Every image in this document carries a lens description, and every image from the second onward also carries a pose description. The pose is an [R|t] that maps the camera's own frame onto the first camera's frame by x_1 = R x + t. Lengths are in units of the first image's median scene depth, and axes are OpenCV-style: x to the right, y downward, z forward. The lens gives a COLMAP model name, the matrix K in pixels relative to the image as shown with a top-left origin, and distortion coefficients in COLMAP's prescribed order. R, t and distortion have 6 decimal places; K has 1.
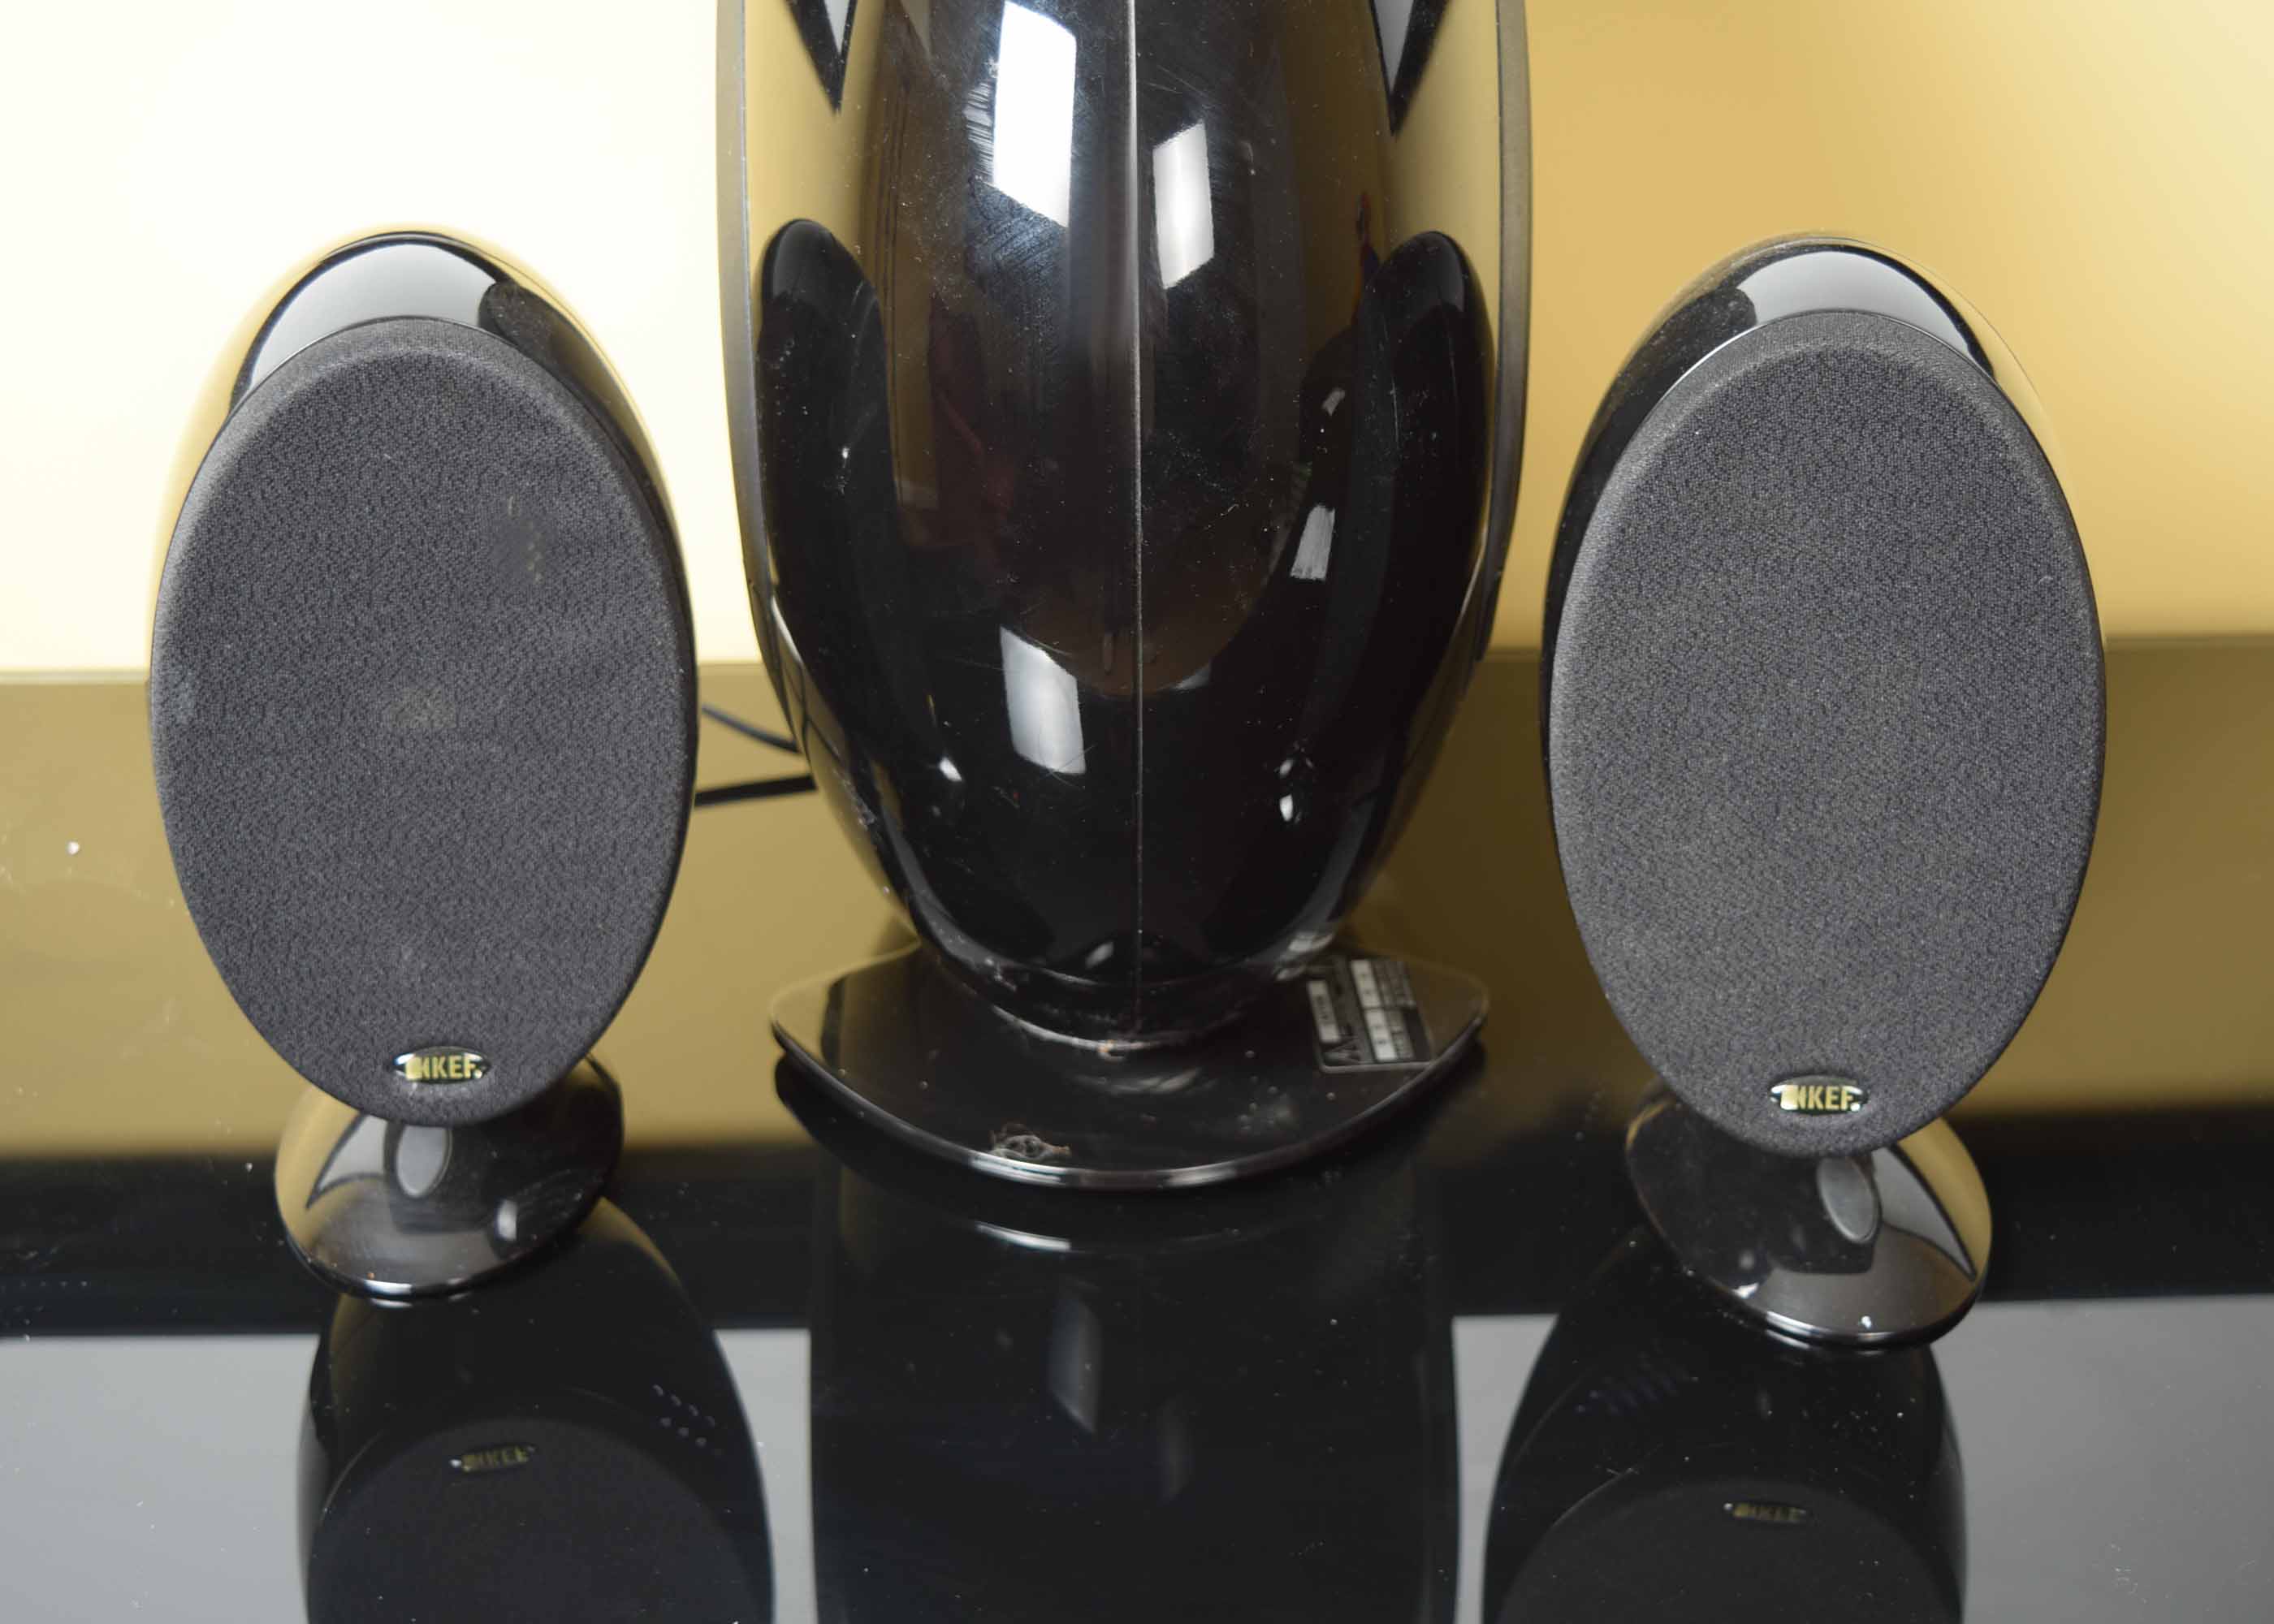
lens RADIAL K [[3350.6, 0, 1137.3], [0, 3350.6, 815.7], [0, 0, 1]] dist [-0.003235, 0.000000]
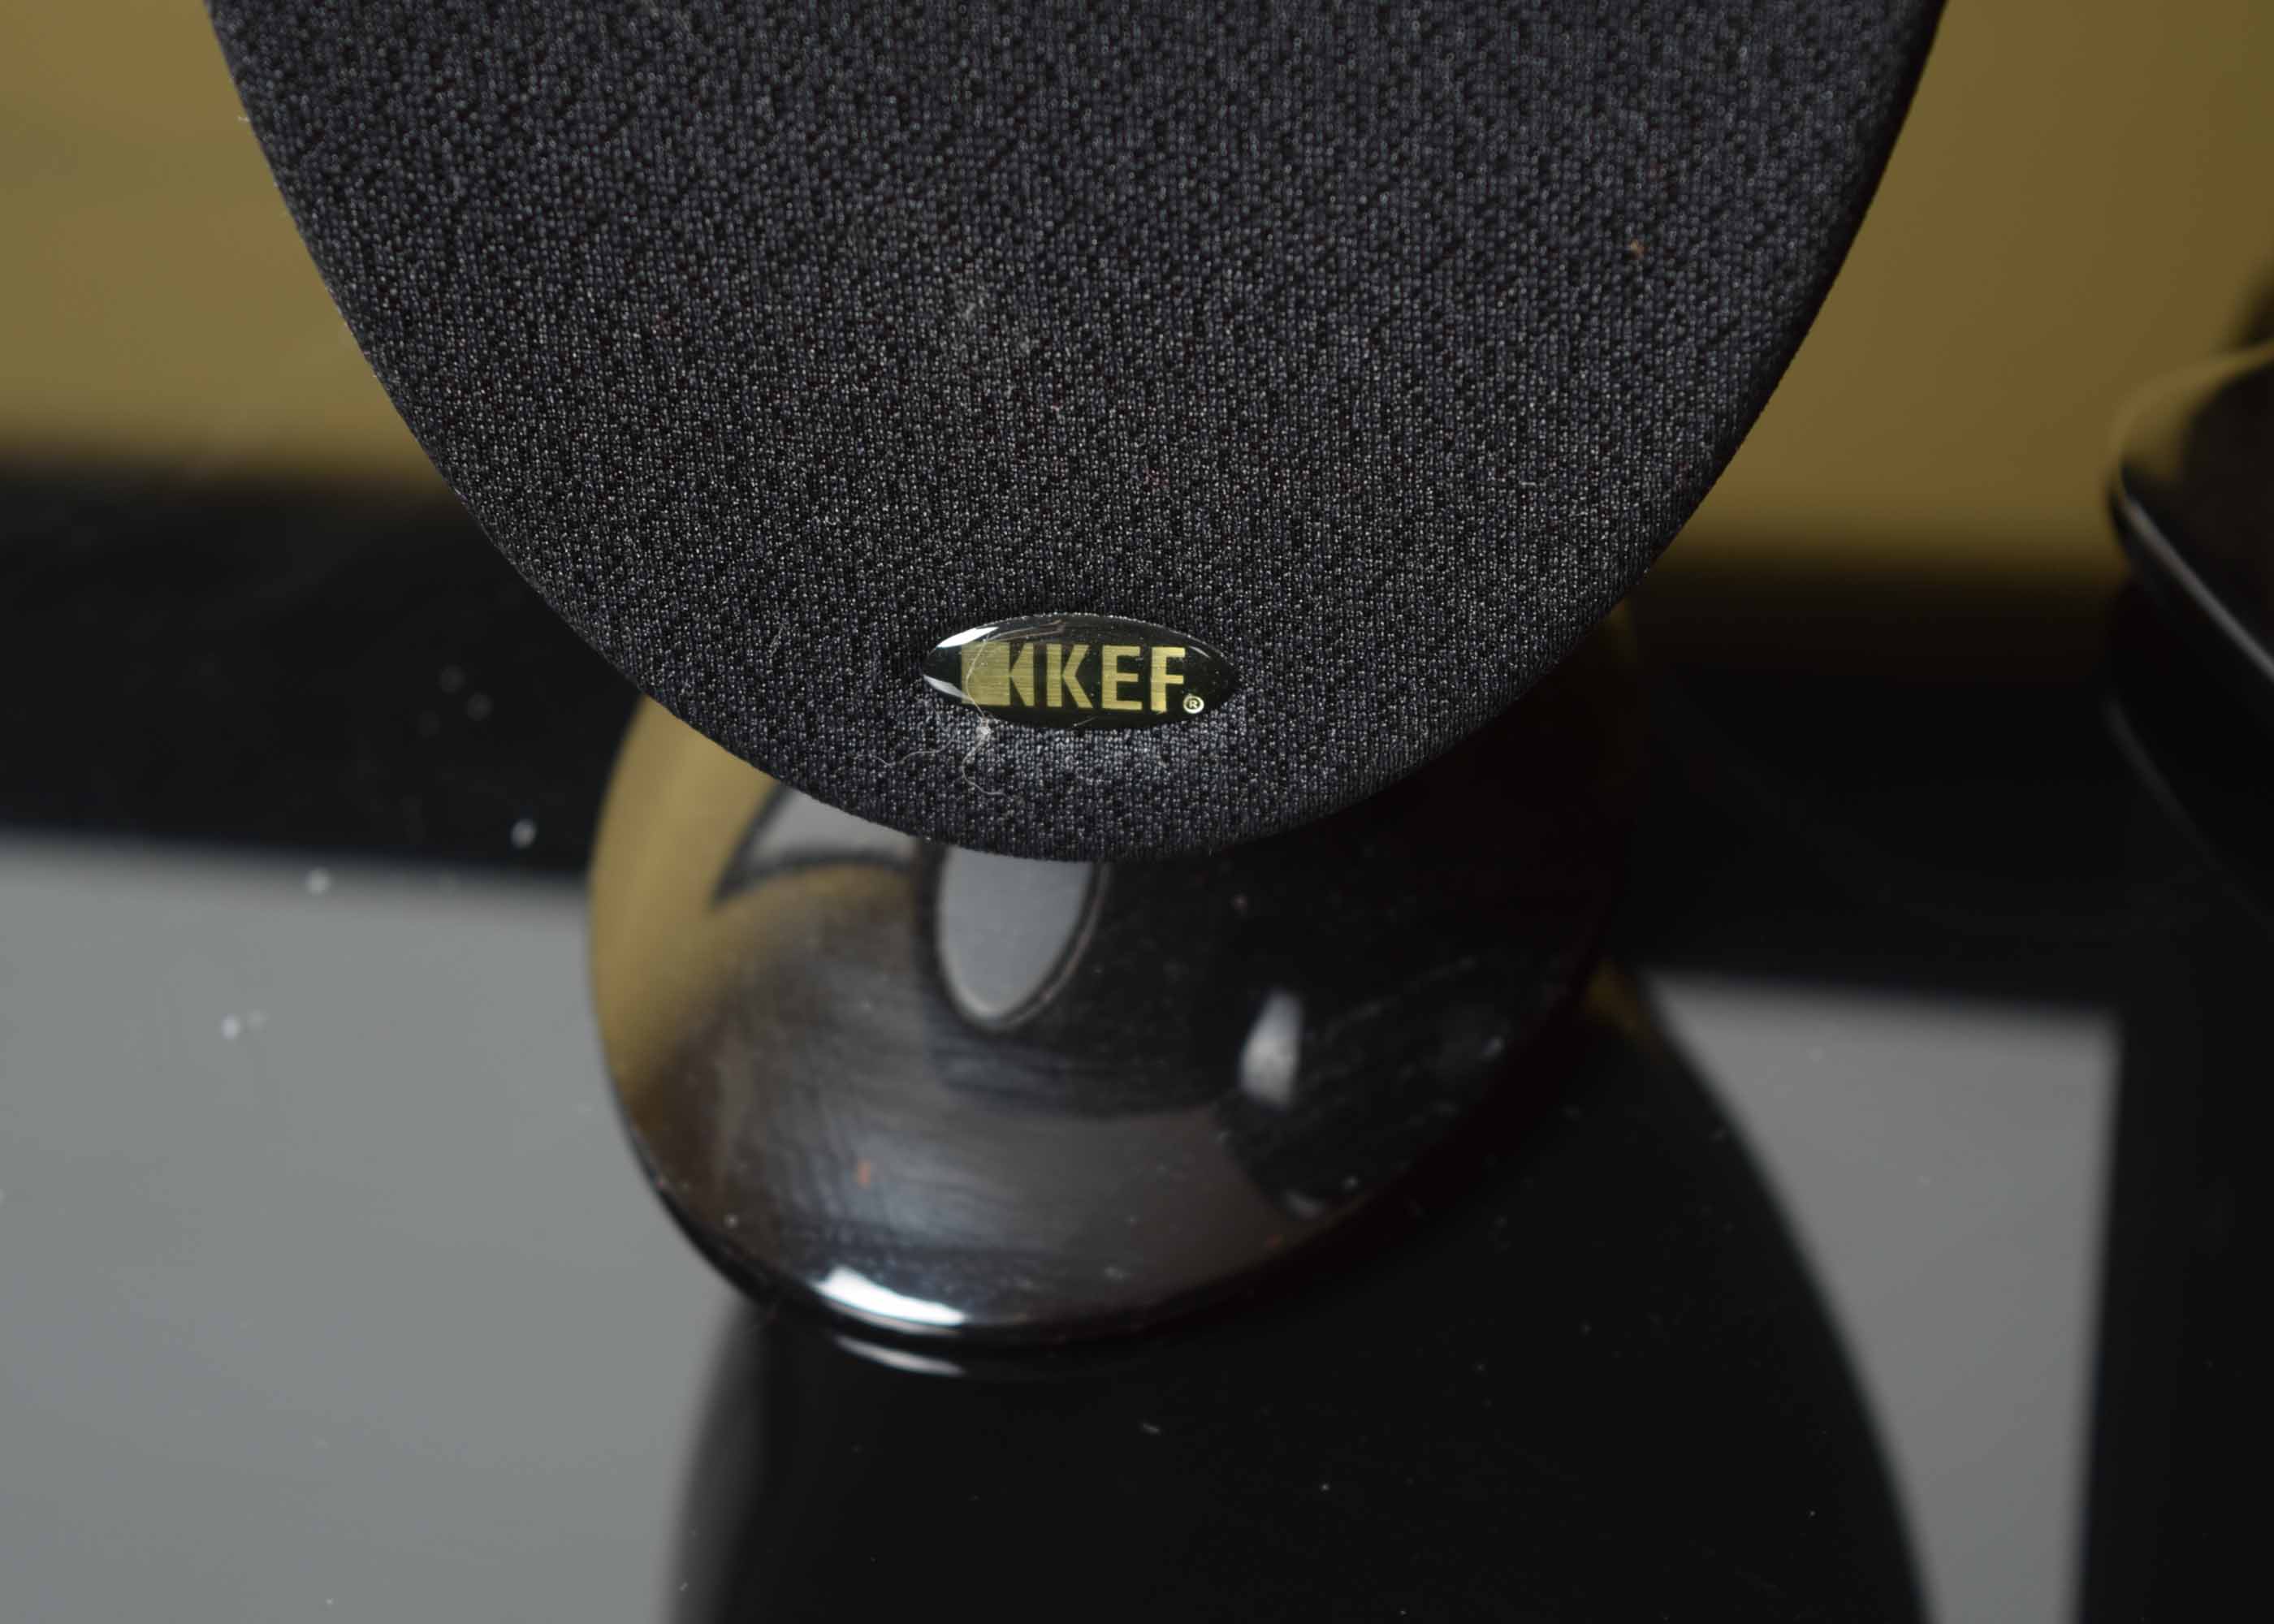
lens RADIAL K [[5780.0, 0, 1132.9], [0, 5780.0, 809.6], [0, 0, 1]] dist [0.117176, 0.000000]
pose [[0.974230, 0.087765, -0.207782, -0.095679], [-0.047678, 0.980508, 0.190609, -0.011788], [0.220460, -0.175790, 0.959424, 0.510563]]
